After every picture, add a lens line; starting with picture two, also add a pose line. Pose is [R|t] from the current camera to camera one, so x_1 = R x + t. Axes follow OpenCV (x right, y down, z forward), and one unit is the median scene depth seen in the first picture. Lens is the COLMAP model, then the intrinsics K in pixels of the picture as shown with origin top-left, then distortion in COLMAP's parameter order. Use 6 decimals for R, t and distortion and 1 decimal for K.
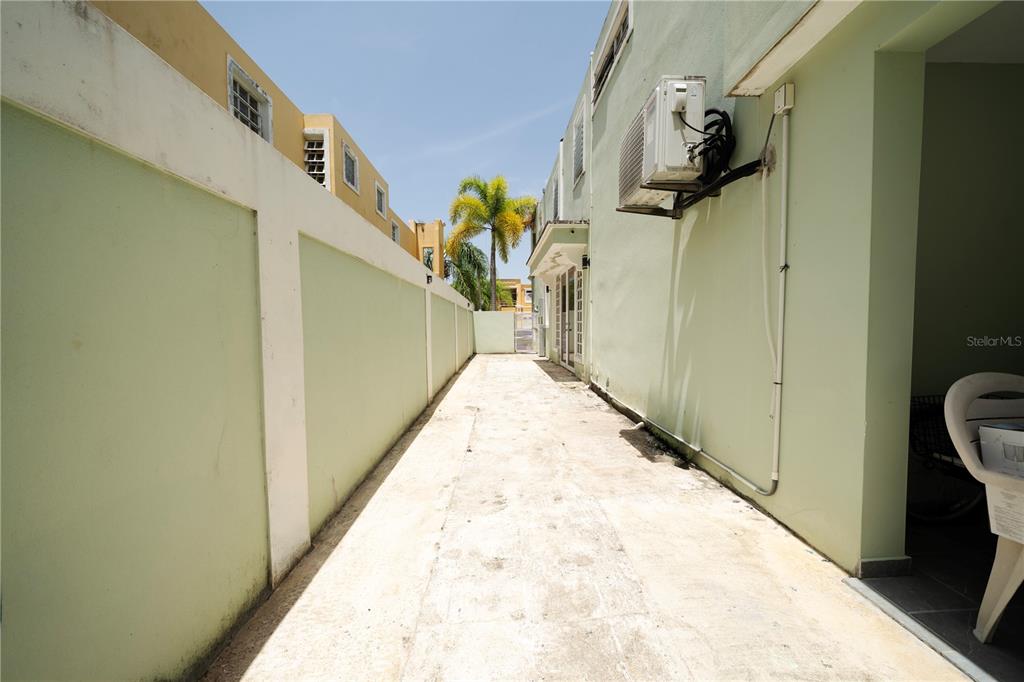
lens RADIAL K [[358.6, 0, 516.1], [0, 358.6, 337.0], [0, 0, 1]] dist [-0.002283, -0.000245]
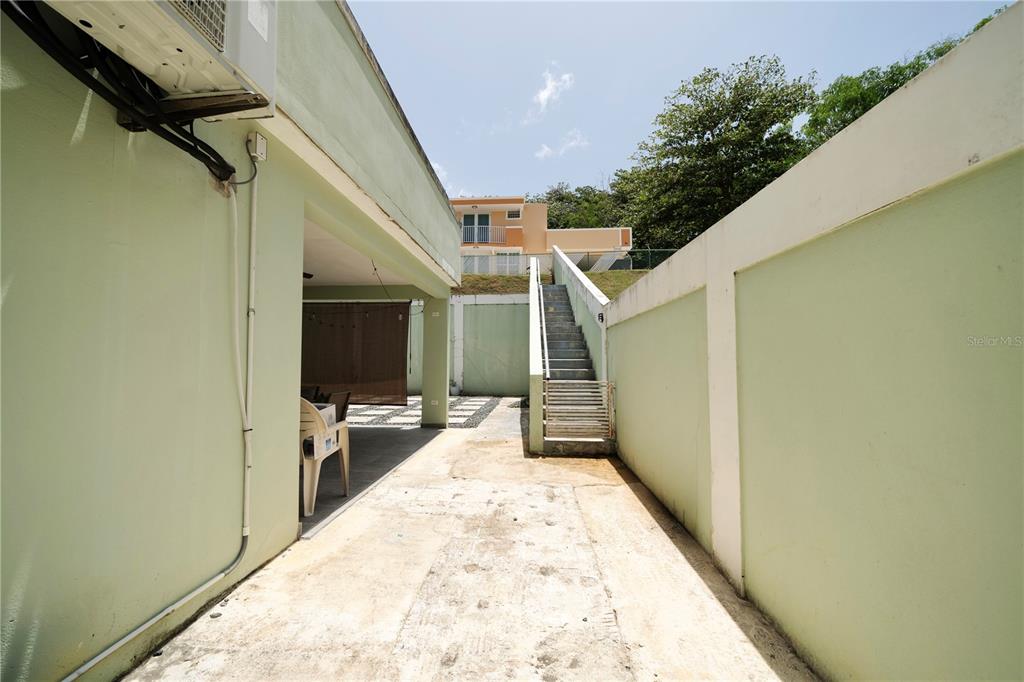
lens RADIAL K [[358.6, 0, 509.5], [0, 358.6, 346.7], [0, 0, 1]] dist [-0.002283, -0.000245]
pose [[-0.994197, 0.012210, 0.106879, -0.066406], [0.012525, 0.999919, 0.002277, -0.090528], [-0.106843, 0.003602, -0.994269, 2.021996]]
